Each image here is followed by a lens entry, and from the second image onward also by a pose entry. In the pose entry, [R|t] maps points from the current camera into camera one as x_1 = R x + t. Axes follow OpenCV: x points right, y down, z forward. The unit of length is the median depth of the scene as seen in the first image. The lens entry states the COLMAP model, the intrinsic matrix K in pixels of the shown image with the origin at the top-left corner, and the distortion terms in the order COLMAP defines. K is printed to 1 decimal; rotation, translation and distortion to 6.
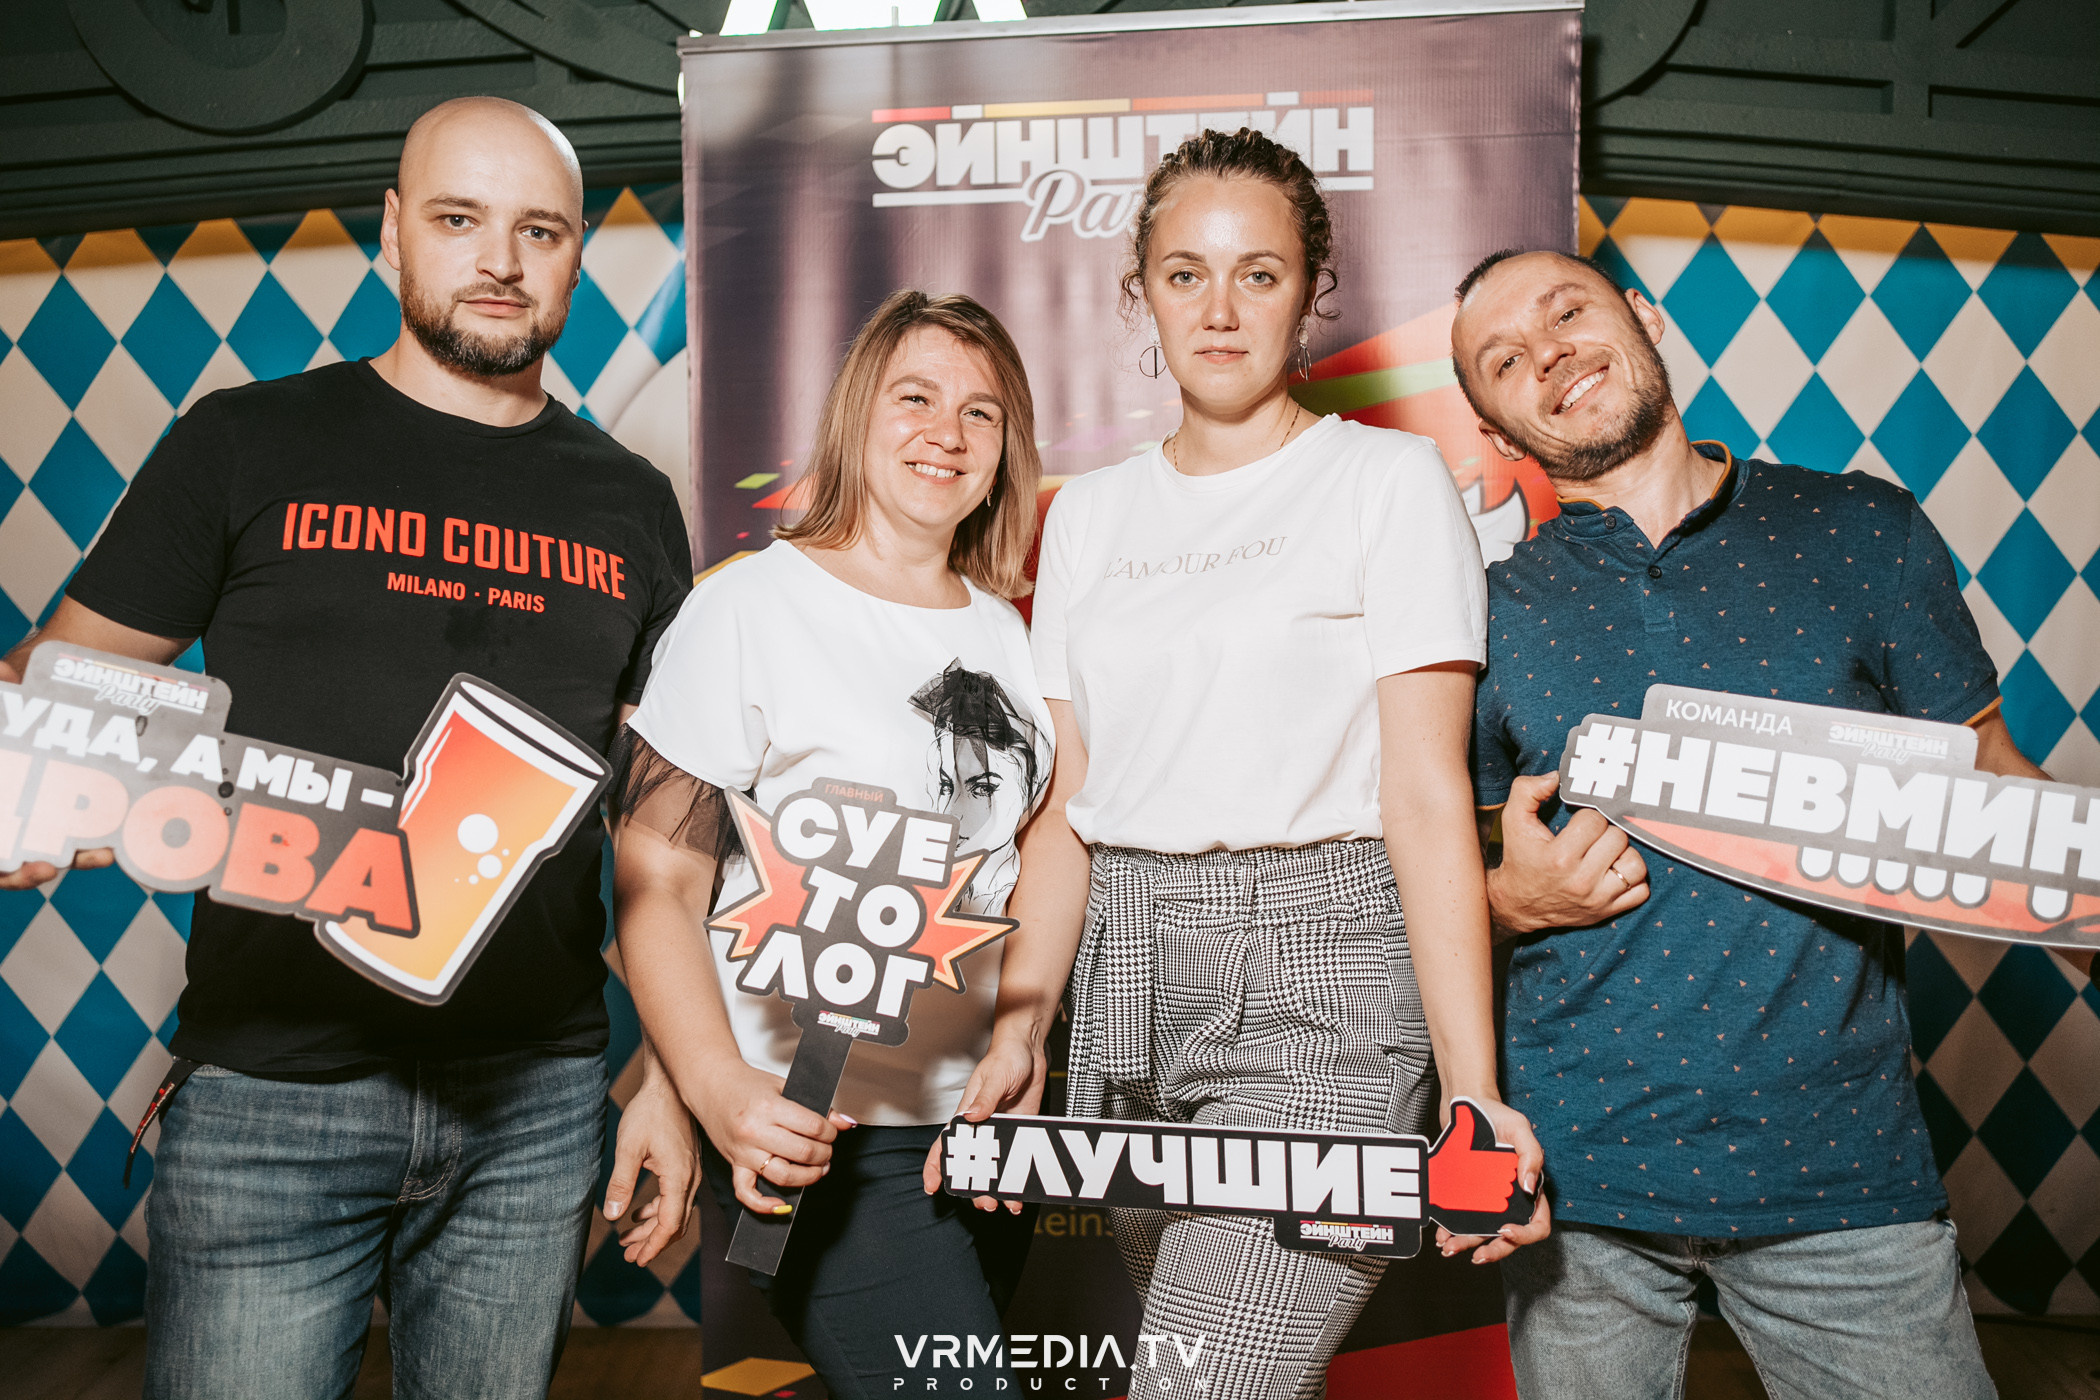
lens RADIAL K [[2286.7, 0, 1053.6], [0, 2286.7, 697.5], [0, 0, 1]] dist [0.017885, 0.000000]
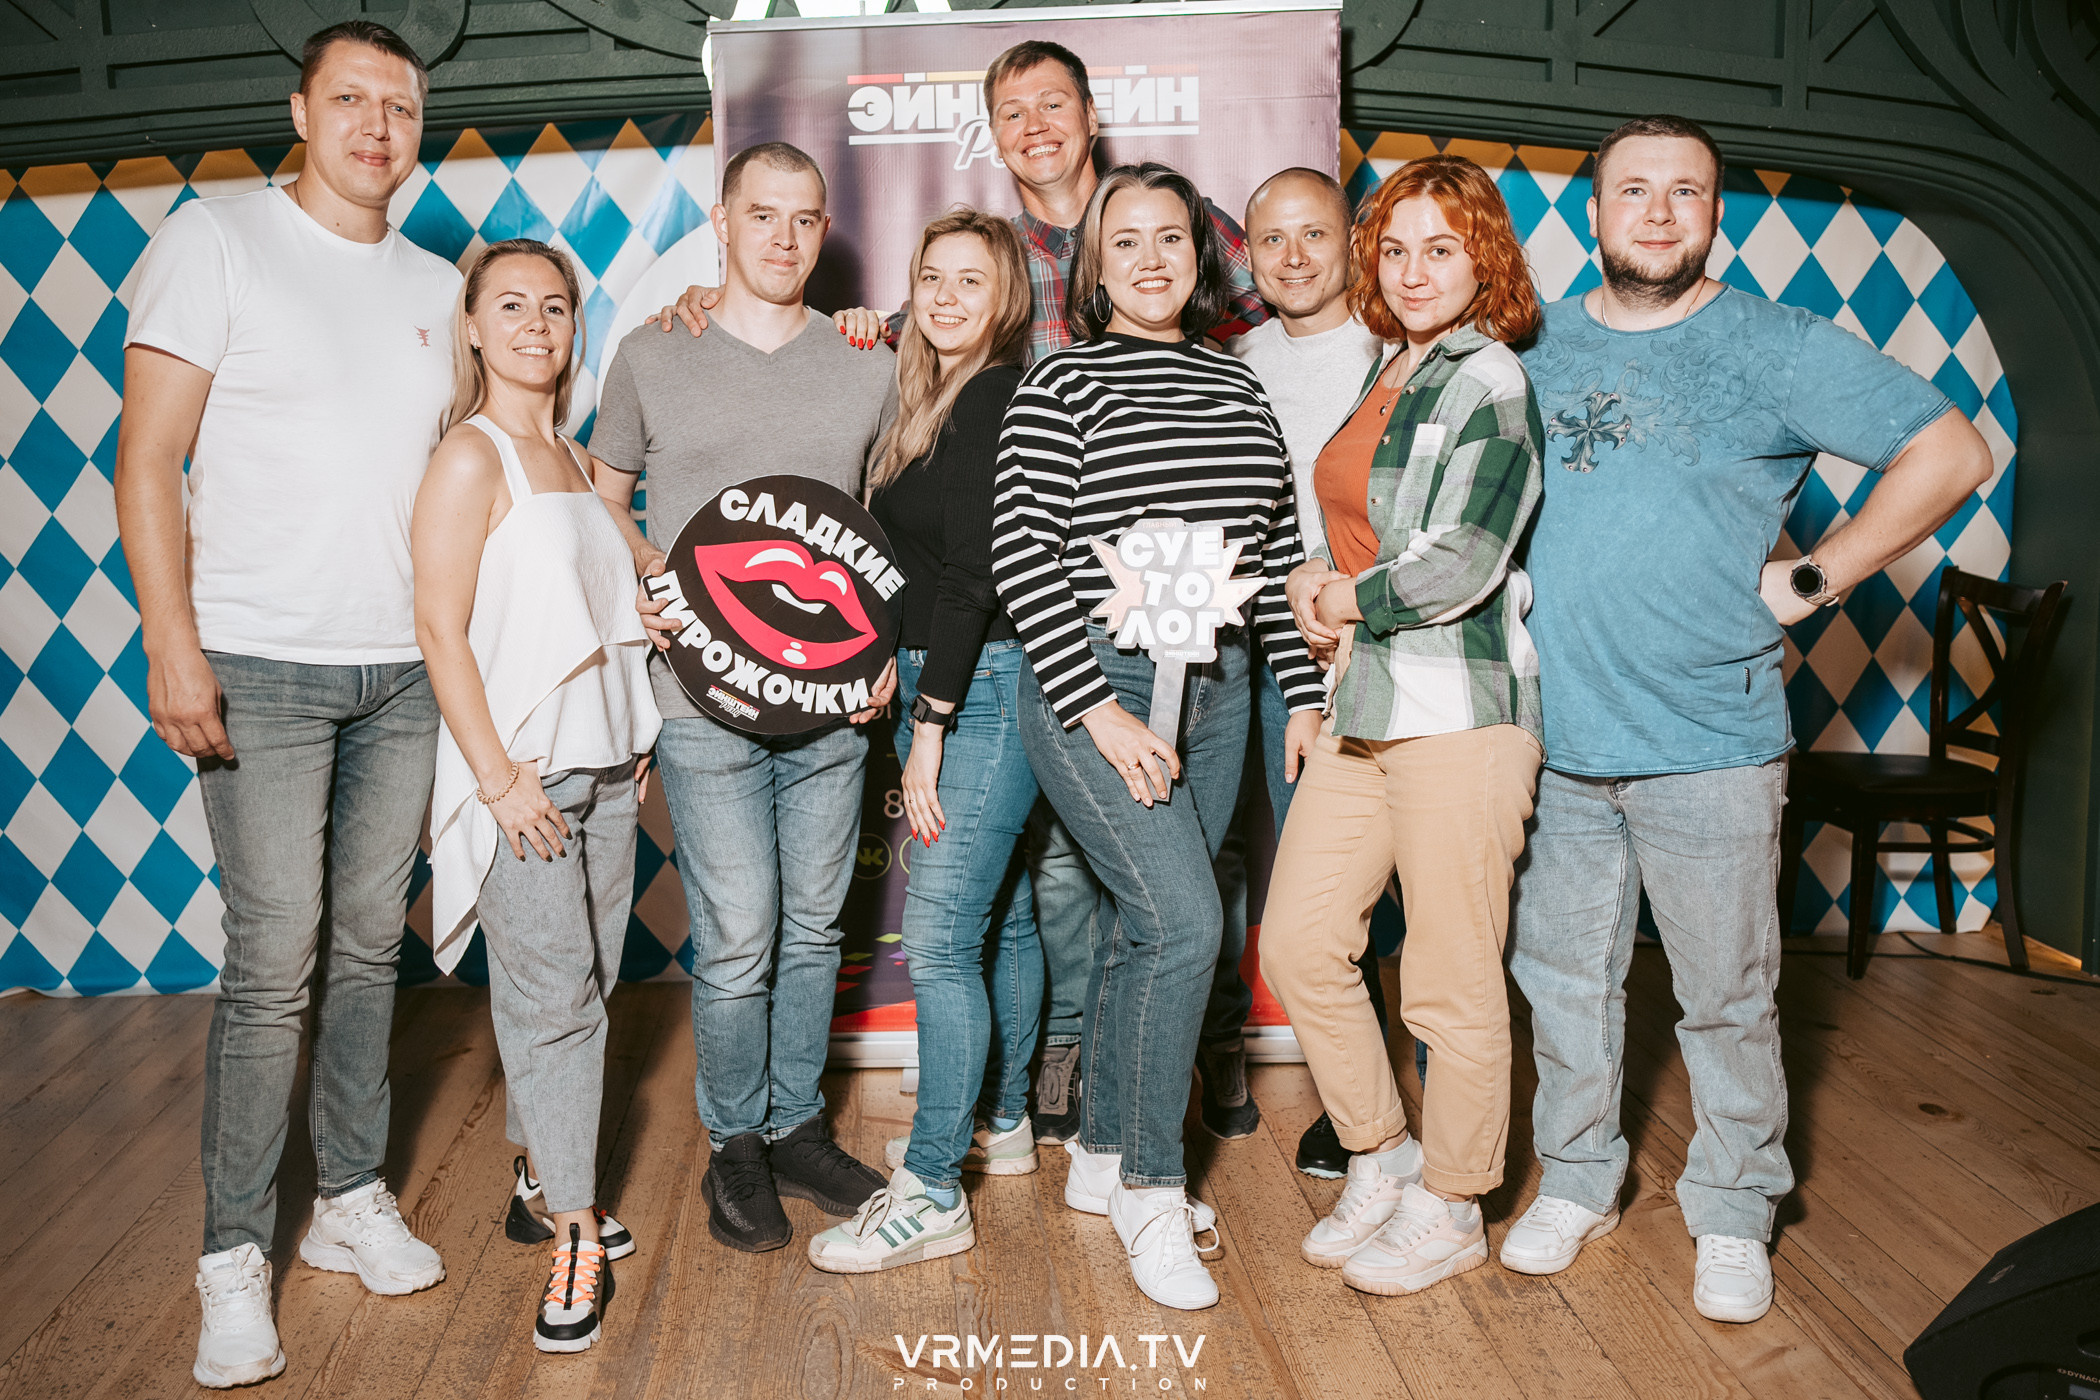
lens RADIAL K [[2286.7, 0, 1071.8], [0, 2286.7, 708.8], [0, 0, 1]] dist [0.017885, 0.000000]
pose [[0.994974, -0.018145, 0.098479, -0.086113], [0.012888, 0.998471, 0.053762, 0.059506], [-0.099304, -0.052222, 0.993686, -0.436011]]
